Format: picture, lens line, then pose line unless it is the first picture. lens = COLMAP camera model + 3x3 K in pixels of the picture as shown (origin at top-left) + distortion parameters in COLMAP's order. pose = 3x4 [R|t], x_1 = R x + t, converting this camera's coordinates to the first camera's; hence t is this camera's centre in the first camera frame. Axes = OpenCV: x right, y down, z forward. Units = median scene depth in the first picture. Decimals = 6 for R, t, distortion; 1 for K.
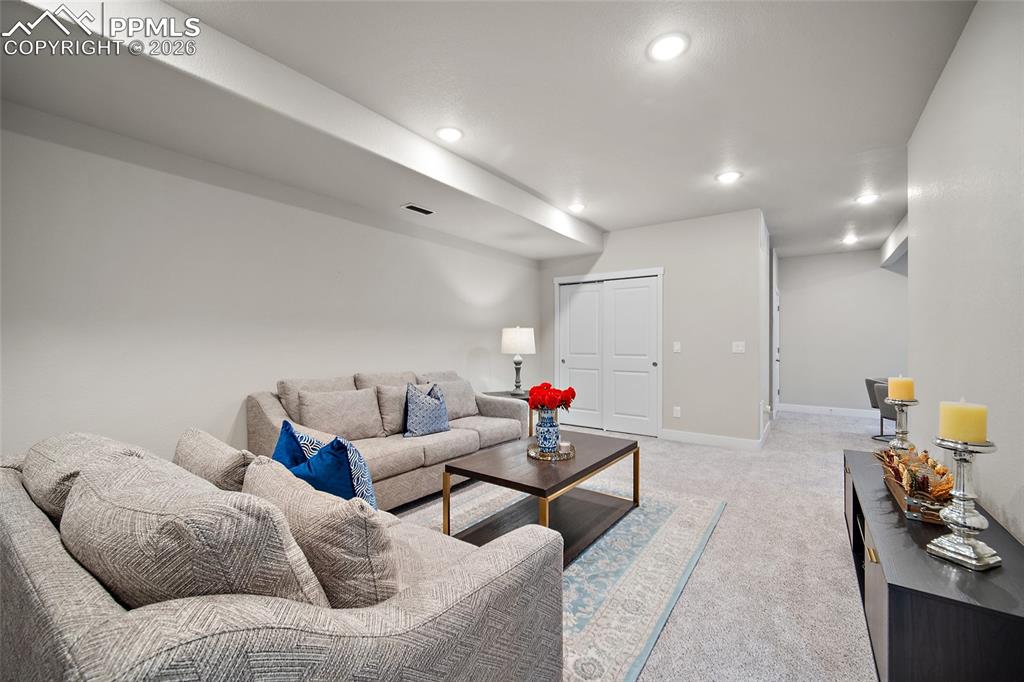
lens RADIAL K [[413.9, 0, 513.8], [0, 413.9, 342.2], [0, 0, 1]] dist [0.000143, -0.000065]
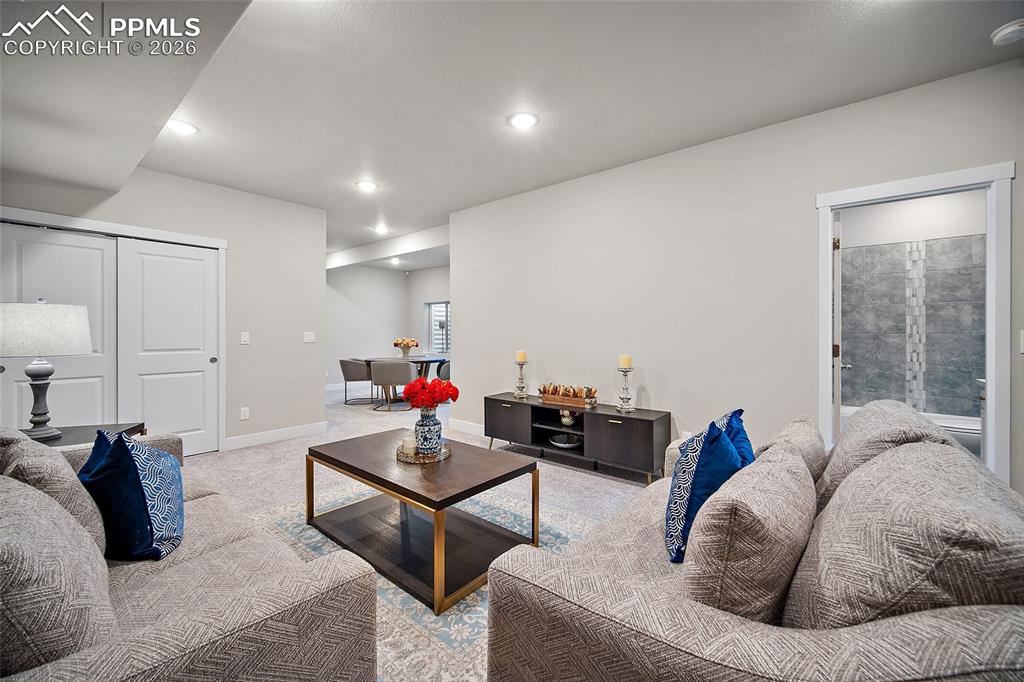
lens RADIAL K [[413.9, 0, 511.0], [0, 413.9, 332.2], [0, 0, 1]] dist [0.000143, -0.000065]
pose [[0.077769, -0.002529, 0.996968, -0.438587], [-0.002492, 0.999993, 0.002731, -0.003659], [-0.996968, -0.002697, 0.077763, 0.399423]]
